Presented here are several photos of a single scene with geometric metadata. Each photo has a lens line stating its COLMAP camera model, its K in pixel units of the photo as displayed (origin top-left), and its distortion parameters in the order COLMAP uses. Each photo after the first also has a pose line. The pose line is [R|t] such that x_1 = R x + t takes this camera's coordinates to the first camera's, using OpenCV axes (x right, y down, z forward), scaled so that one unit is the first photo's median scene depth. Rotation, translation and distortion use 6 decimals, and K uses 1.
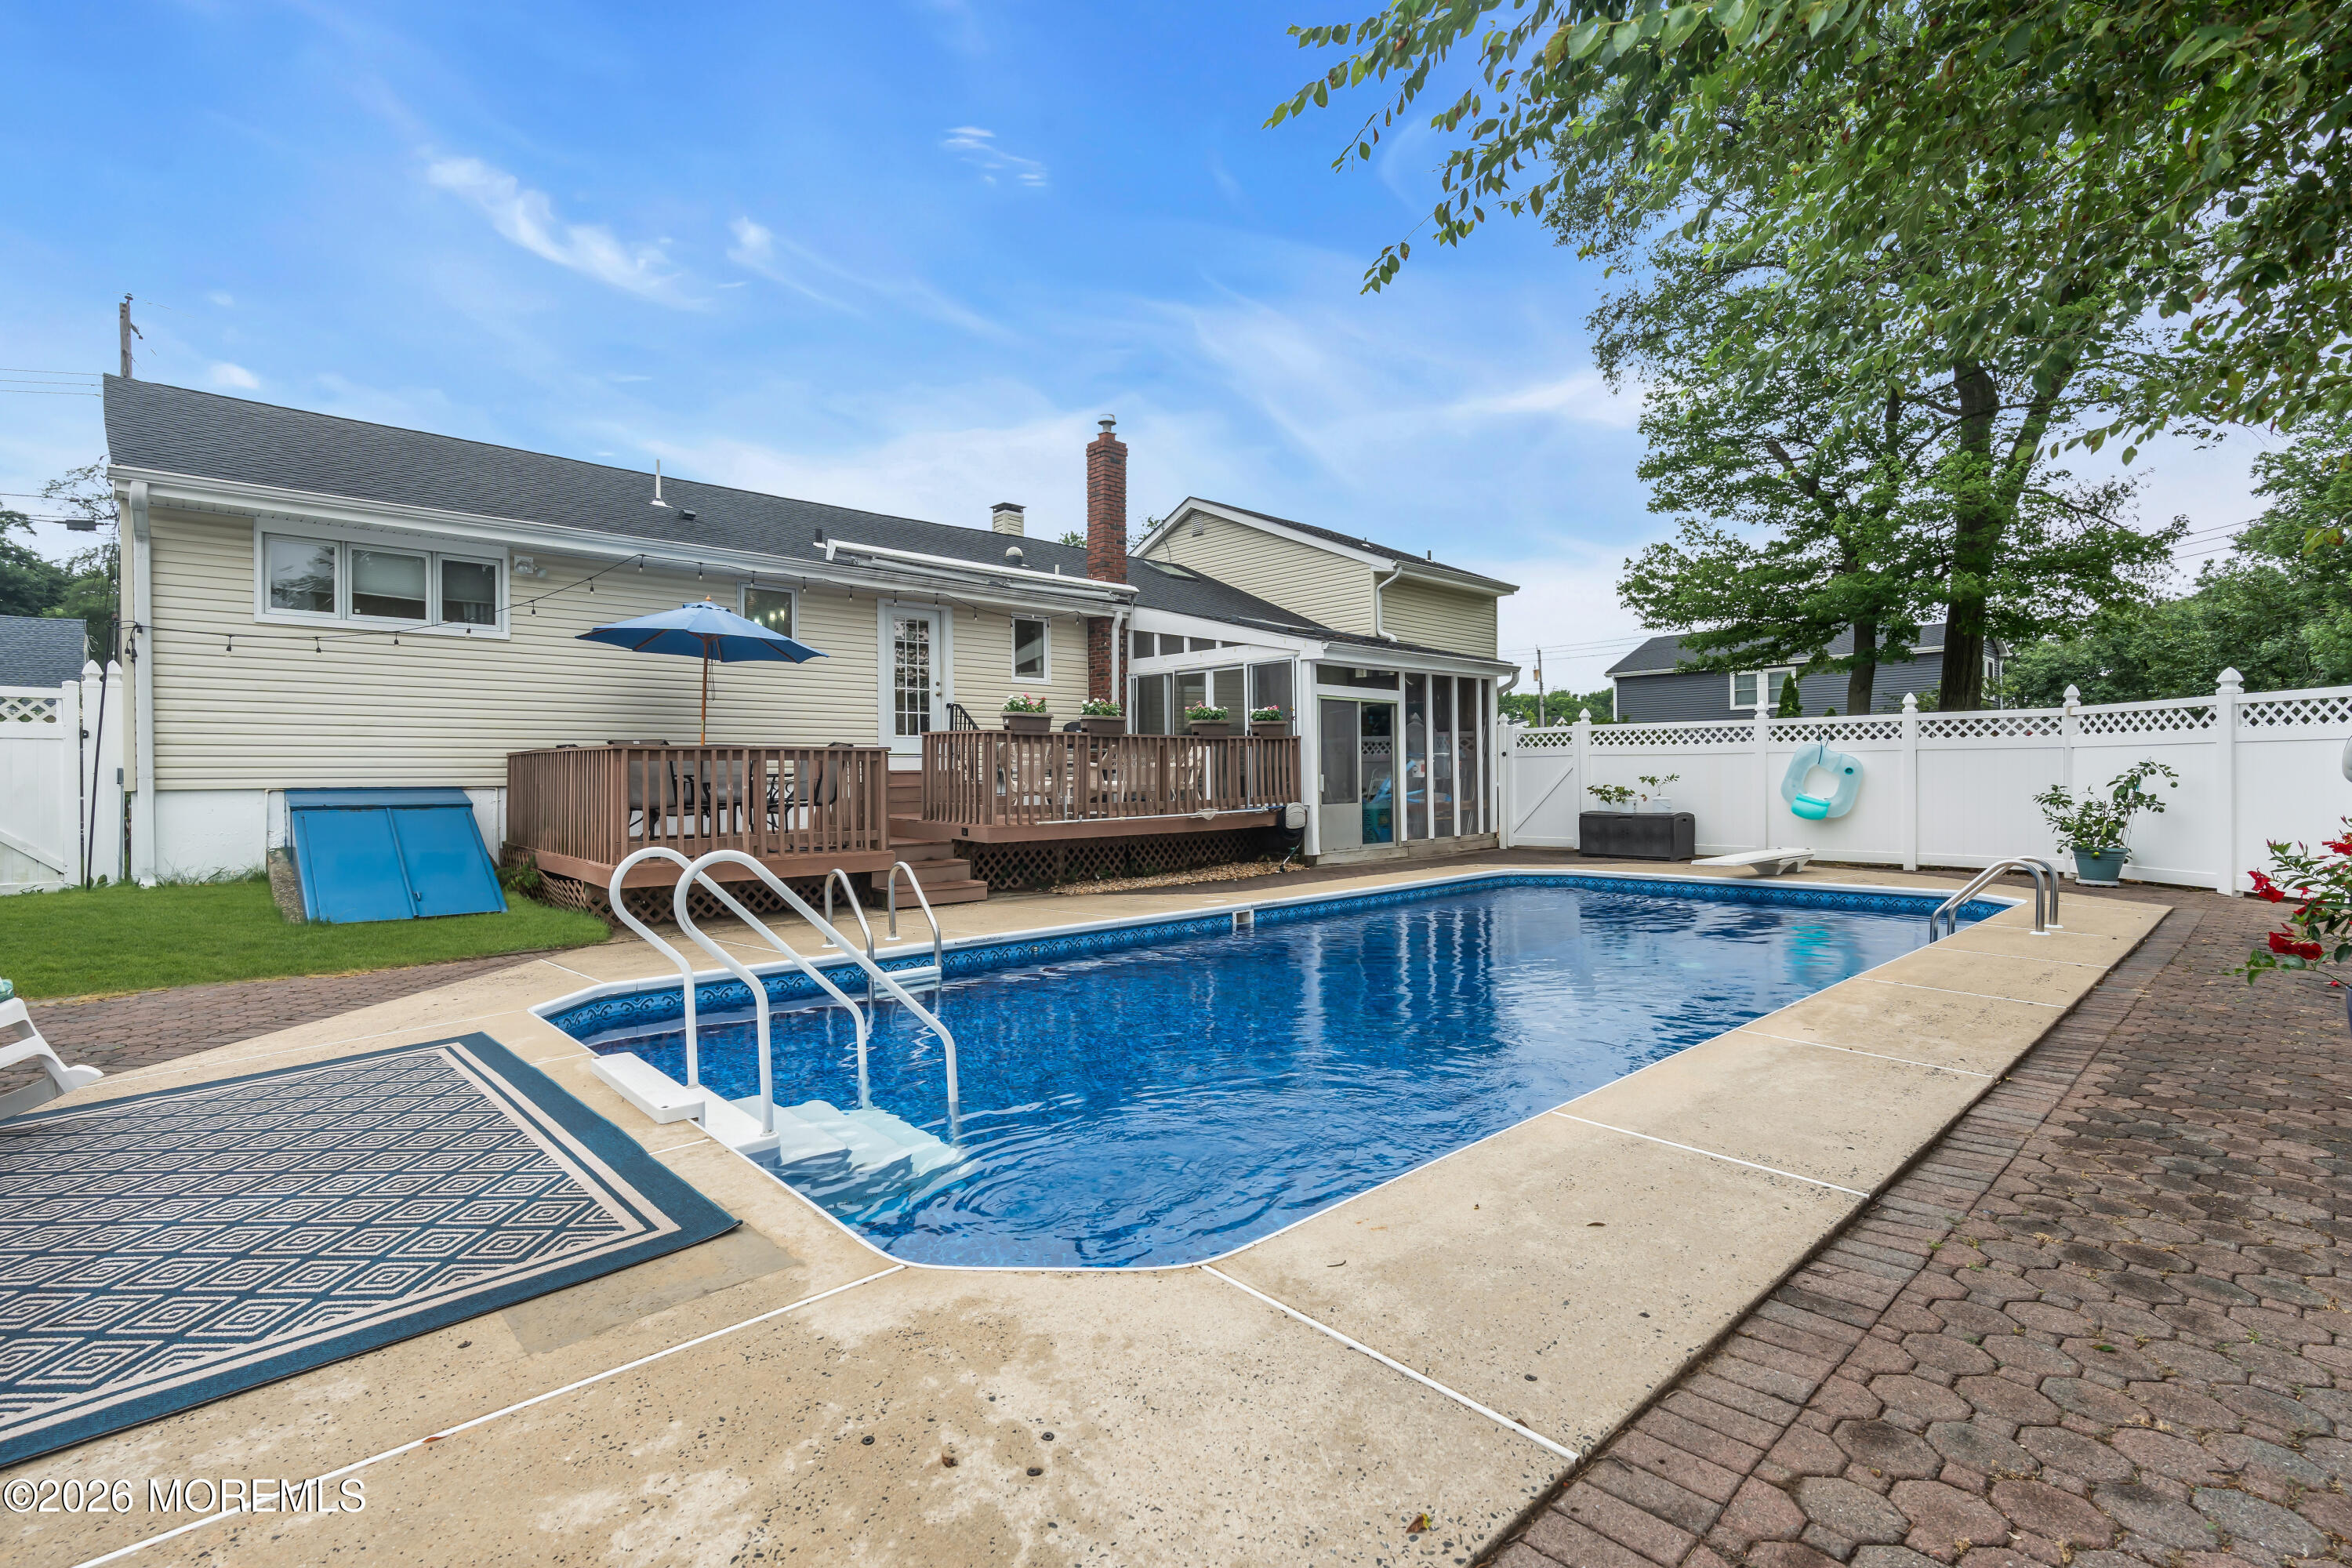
lens RADIAL K [[1062.9, 0, 1195.4], [0, 1062.9, 776.1], [0, 0, 1]] dist [-0.005269, 0.002391]
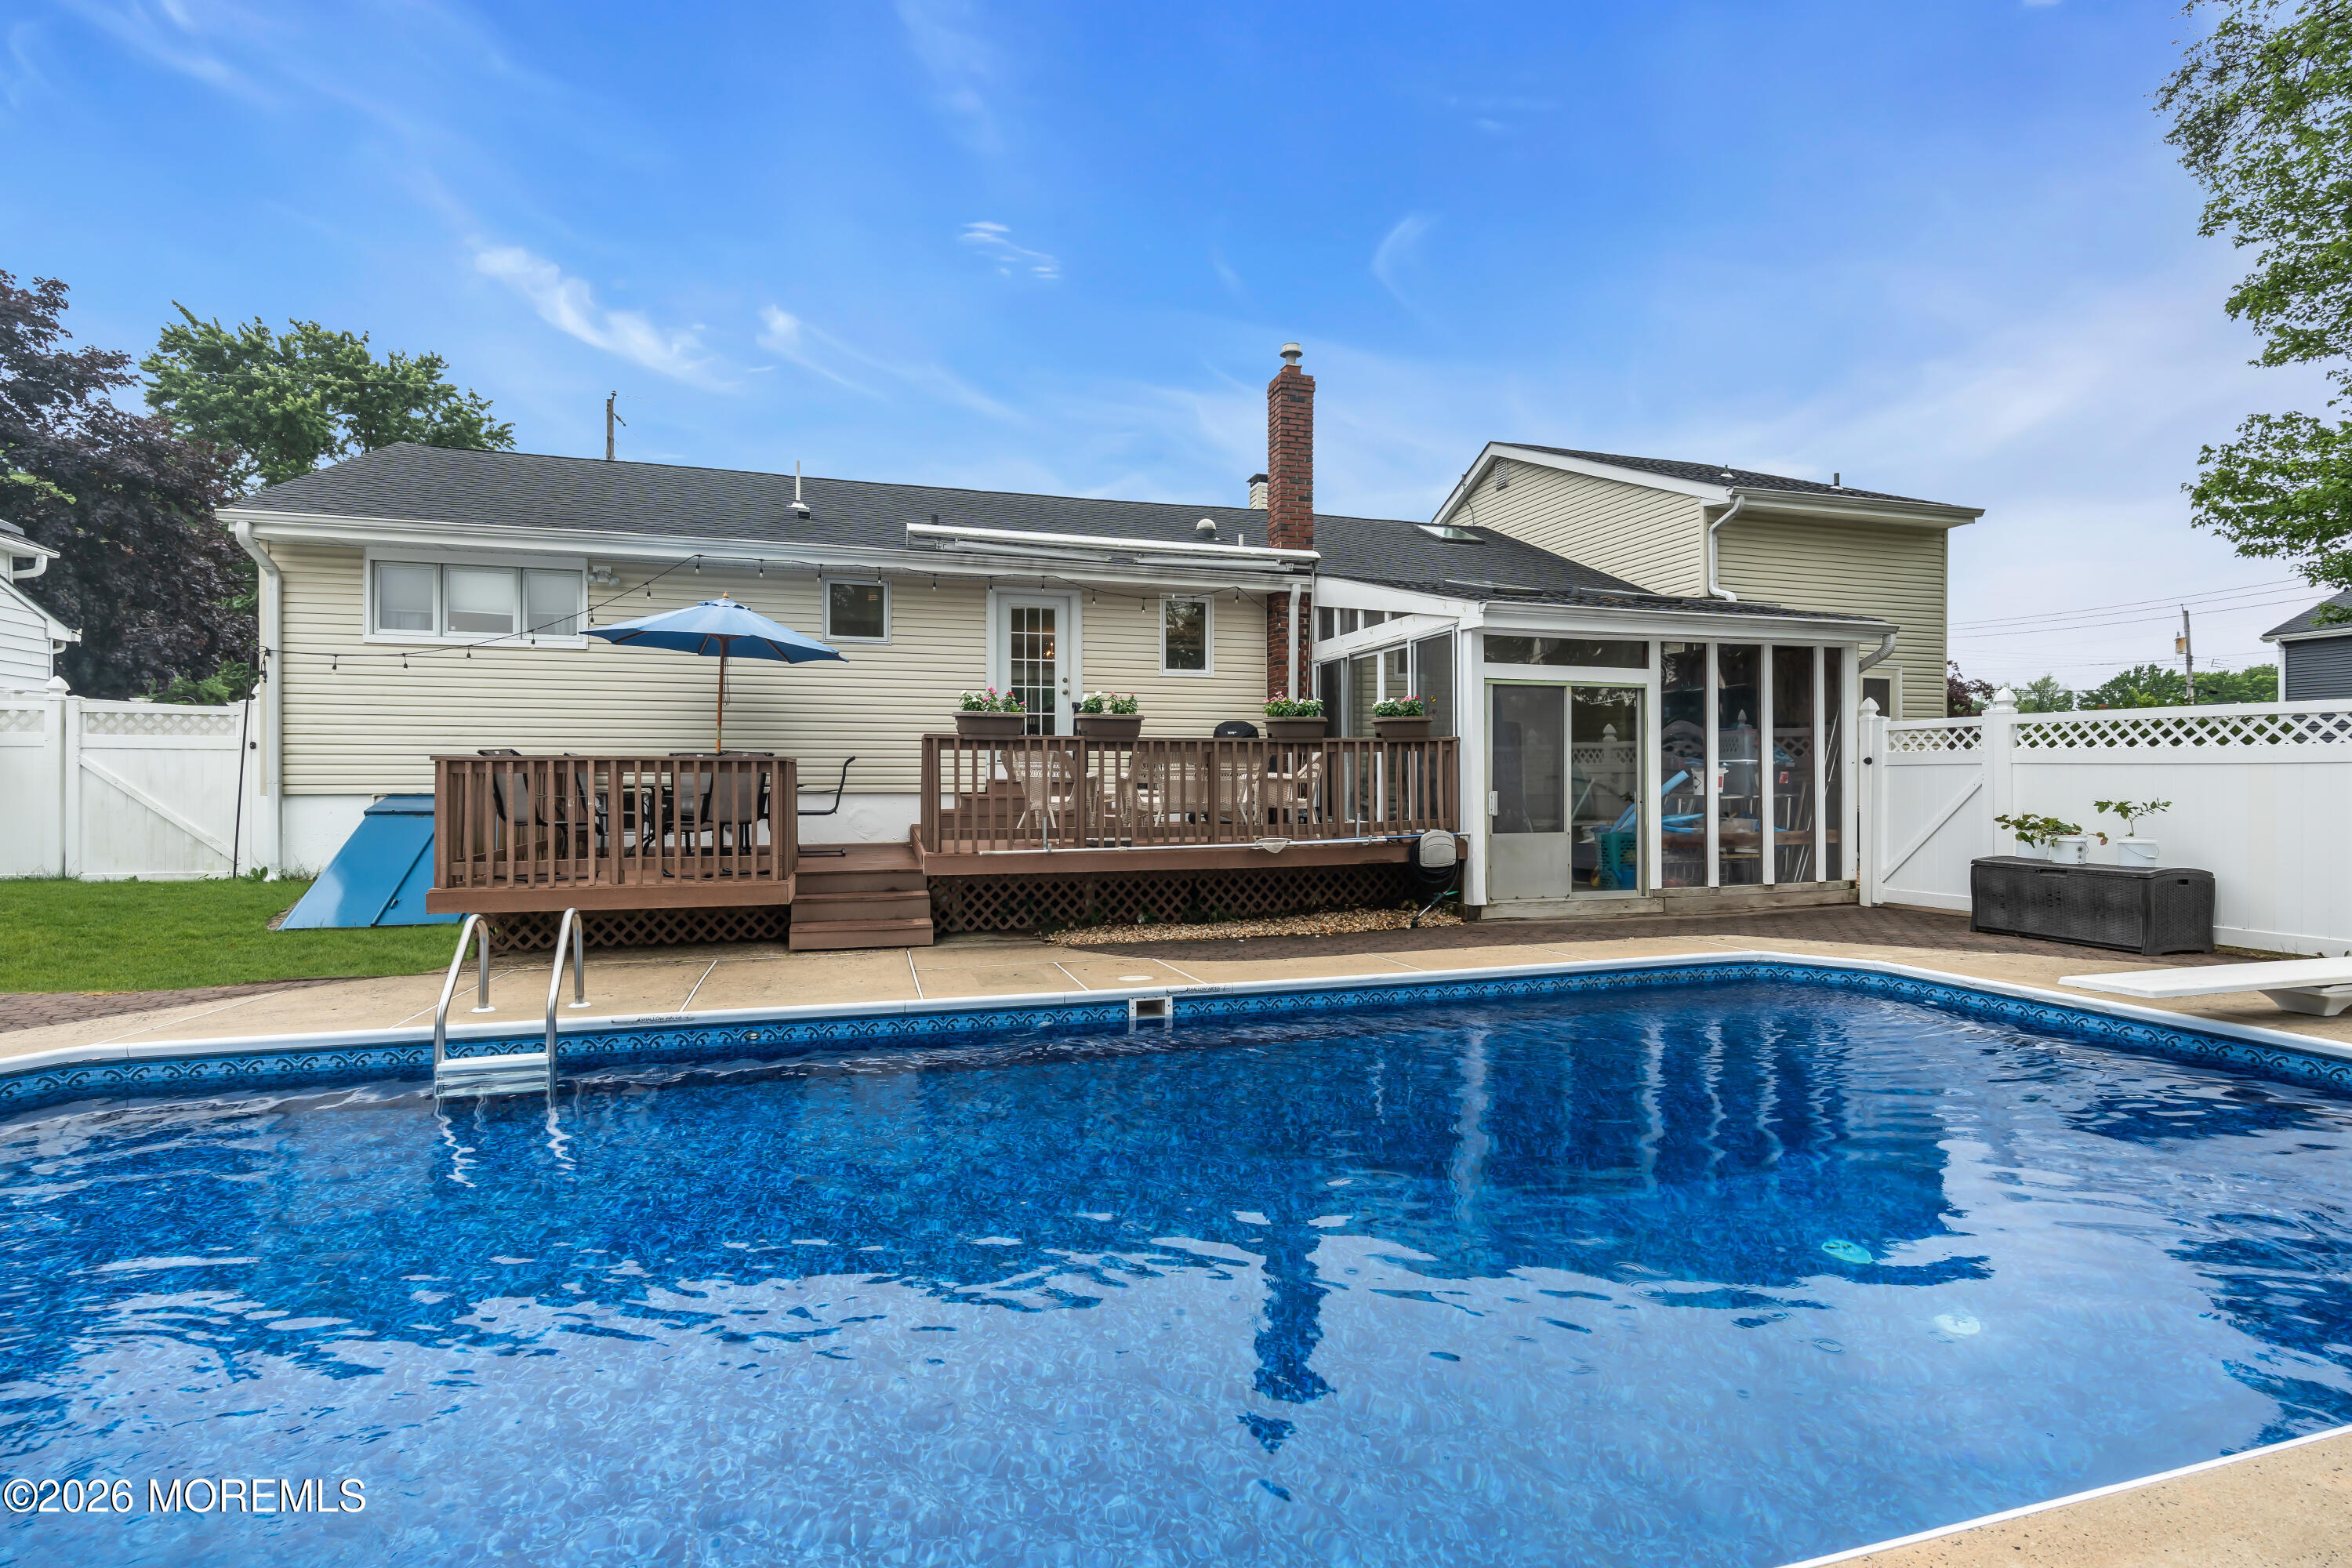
lens RADIAL K [[1062.9, 0, 1175.4], [0, 1062.9, 778.1], [0, 0, 1]] dist [-0.005269, 0.002391]
pose [[0.891009, 0.009272, -0.453891, 0.237796], [-0.008471, 0.999957, 0.003798, -0.010410], [0.453906, 0.000461, 0.891049, 0.262688]]
